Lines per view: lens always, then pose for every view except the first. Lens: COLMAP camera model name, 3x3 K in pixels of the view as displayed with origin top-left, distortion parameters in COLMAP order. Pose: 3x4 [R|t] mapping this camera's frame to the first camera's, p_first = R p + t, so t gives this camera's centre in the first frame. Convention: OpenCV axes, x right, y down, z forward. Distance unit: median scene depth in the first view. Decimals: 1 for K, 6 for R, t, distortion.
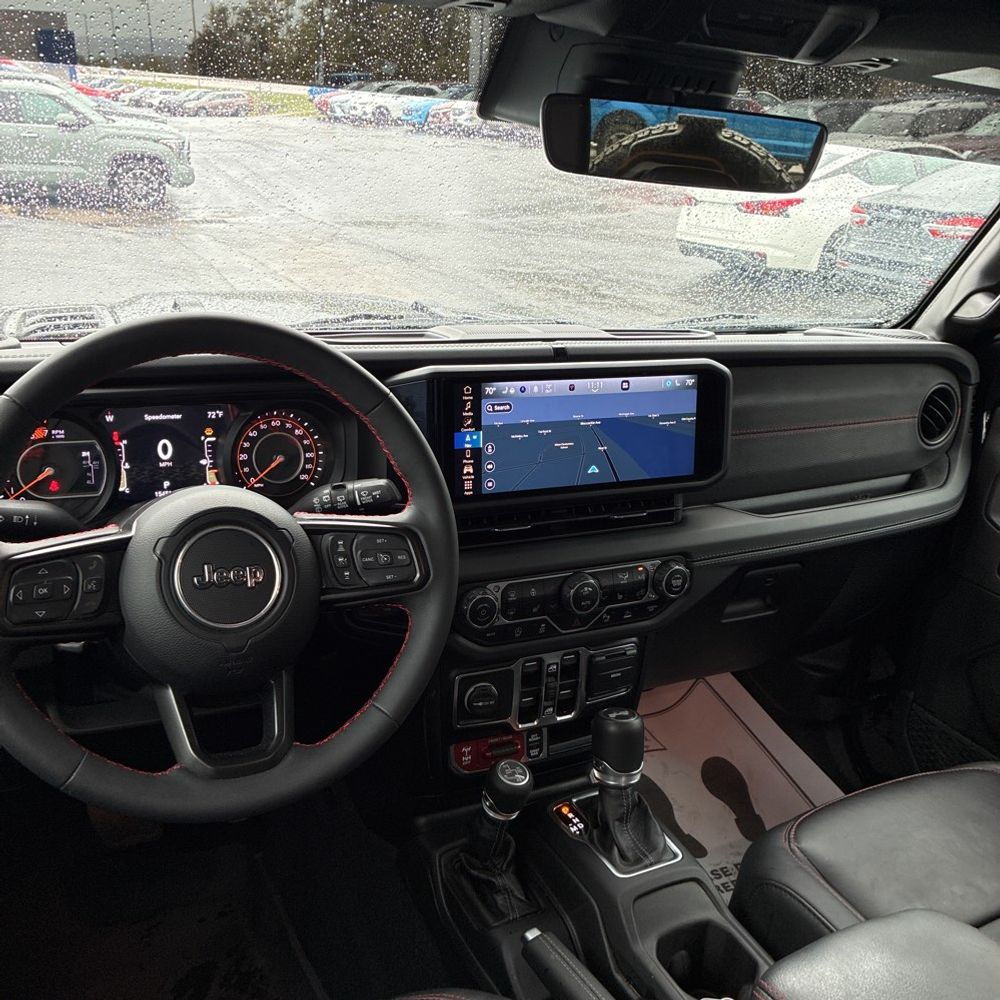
lens RADIAL K [[1008.5, 0, 497.3], [0, 1008.5, 500.6], [0, 0, 1]] dist [0.036361, -0.019052]
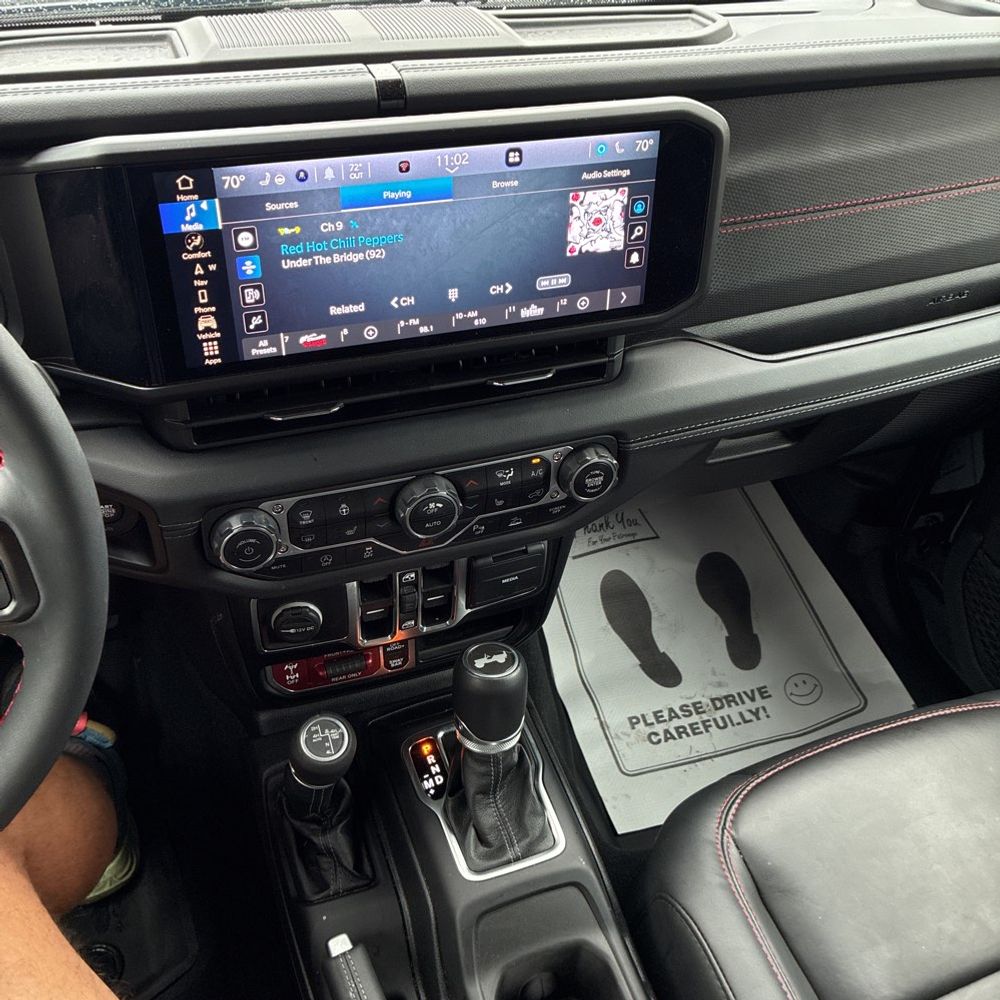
lens RADIAL K [[1017.5, 0, 520.2], [0, 1017.5, 502.3], [0, 0, 1]] dist [0.013415, -0.033264]
pose [[0.994518, 0.074080, -0.073802, 0.181188], [-0.038048, 0.913755, 0.404481, -0.163543], [0.097401, -0.399455, 0.911564, 0.415834]]
